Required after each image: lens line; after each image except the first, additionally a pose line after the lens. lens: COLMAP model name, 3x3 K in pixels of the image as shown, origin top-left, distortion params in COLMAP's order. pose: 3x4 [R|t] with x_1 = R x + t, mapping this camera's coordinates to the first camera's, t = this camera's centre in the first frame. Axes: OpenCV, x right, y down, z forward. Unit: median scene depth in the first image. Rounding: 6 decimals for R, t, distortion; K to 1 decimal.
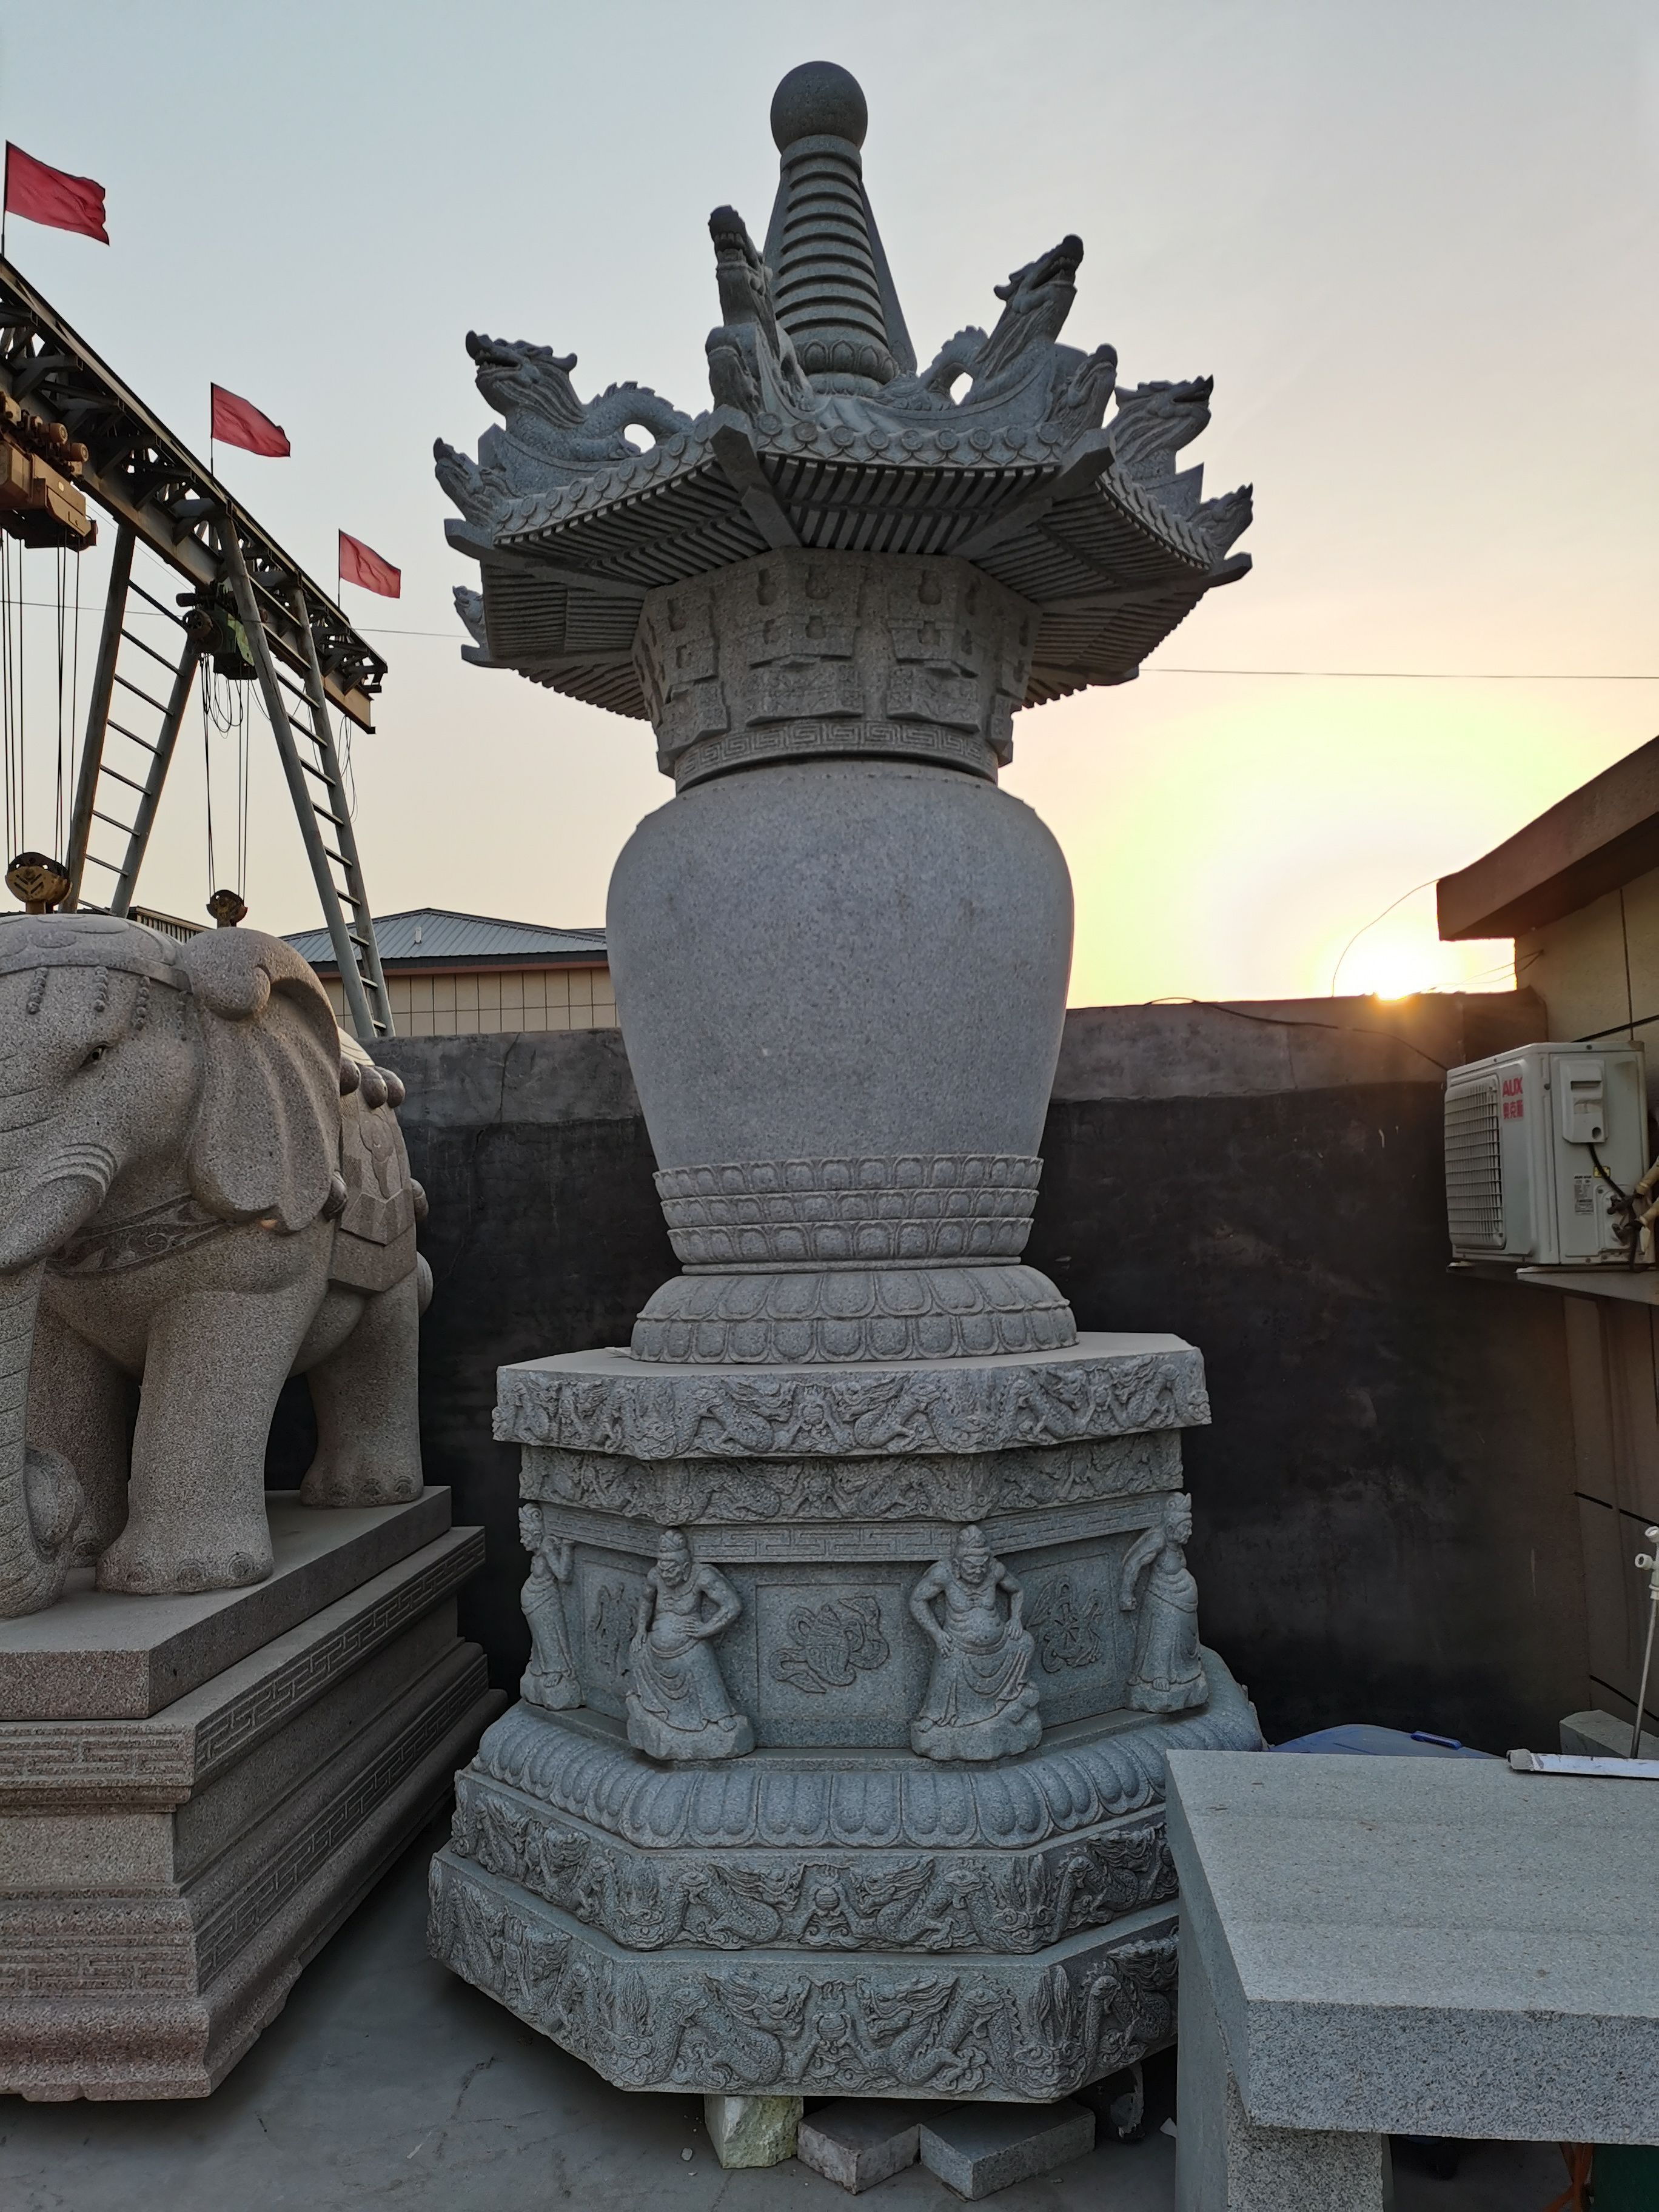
lens RADIAL K [[1682.4, 0, 821.4], [0, 1682.4, 1111.4], [0, 0, 1]] dist [0.071849, -0.079239]
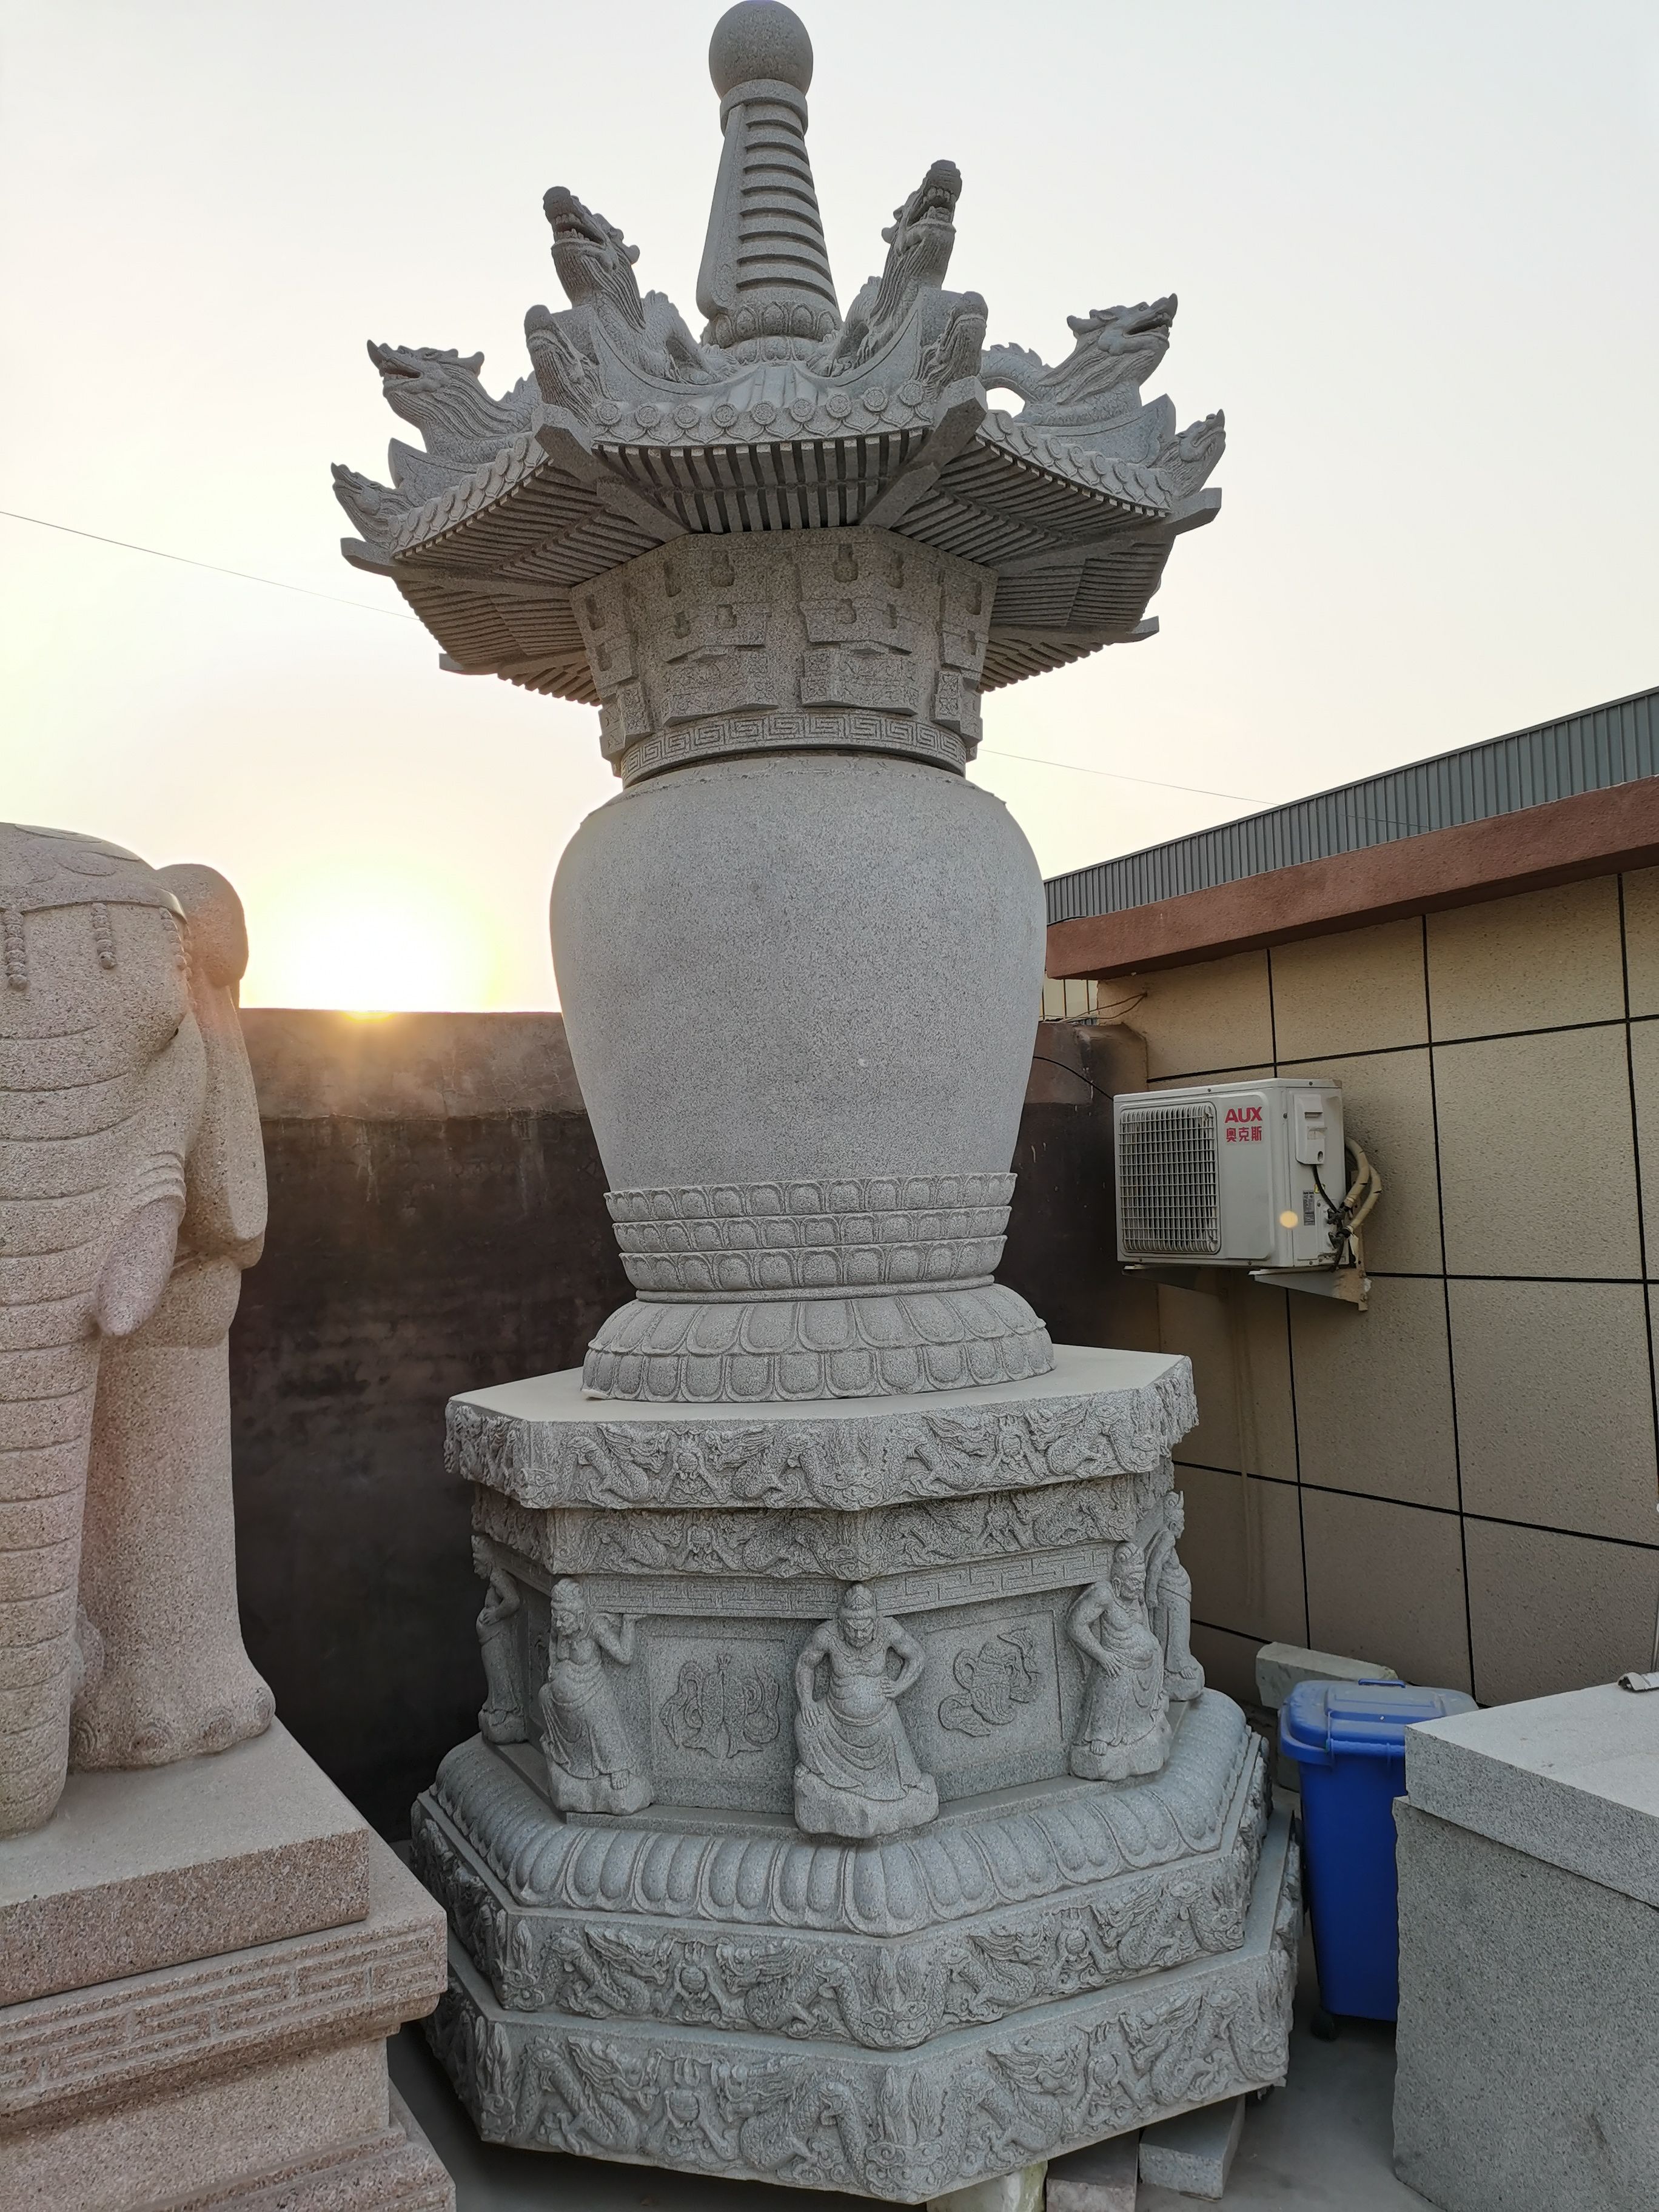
lens RADIAL K [[1699.8, 0, 818.6], [0, 1699.8, 1110.3], [0, 0, 1]] dist [0.062563, -0.071291]
pose [[0.834878, 0.027128, 0.549767, -0.600987], [-0.028282, 0.999580, -0.006376, -0.001980], [-0.549709, -0.010225, 0.835294, 0.236705]]
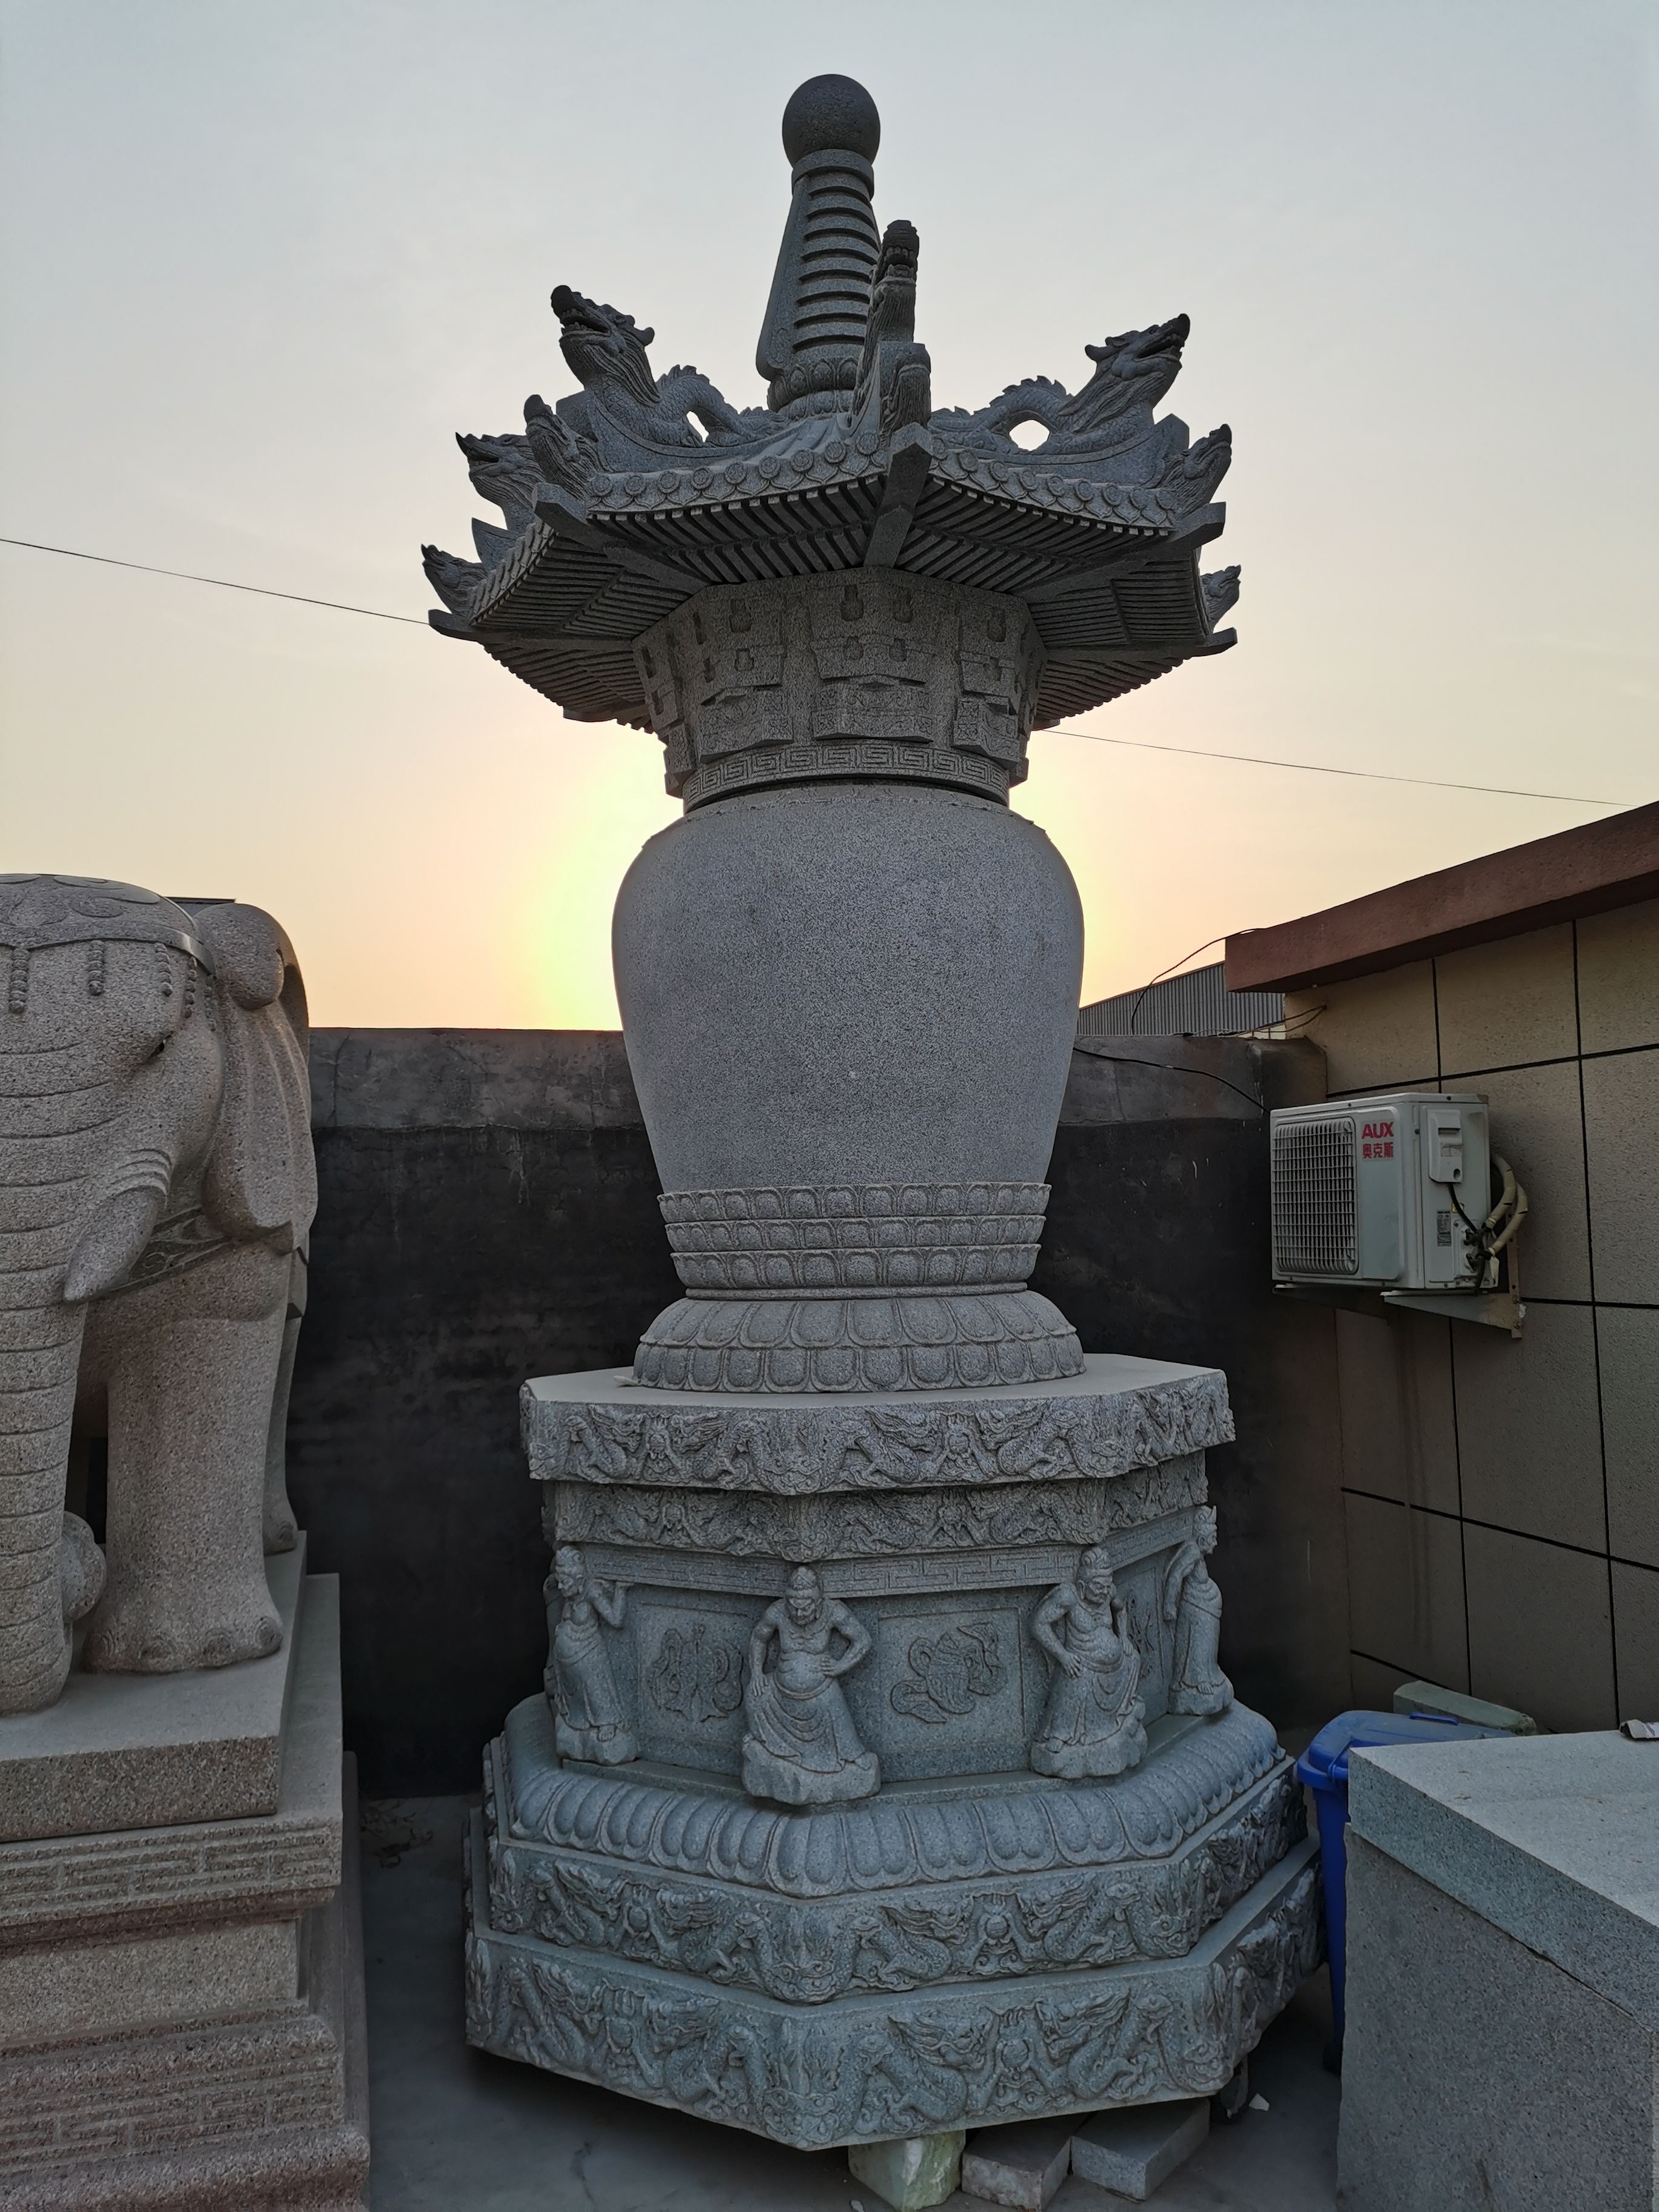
lens RADIAL K [[1699.8, 0, 818.6], [0, 1699.8, 1110.3], [0, 0, 1]] dist [0.062563, -0.071291]
pose [[0.942072, 0.036671, 0.333399, -0.402700], [-0.035593, 0.999323, -0.009343, -0.004624], [-0.333516, -0.003064, 0.942740, 0.073358]]
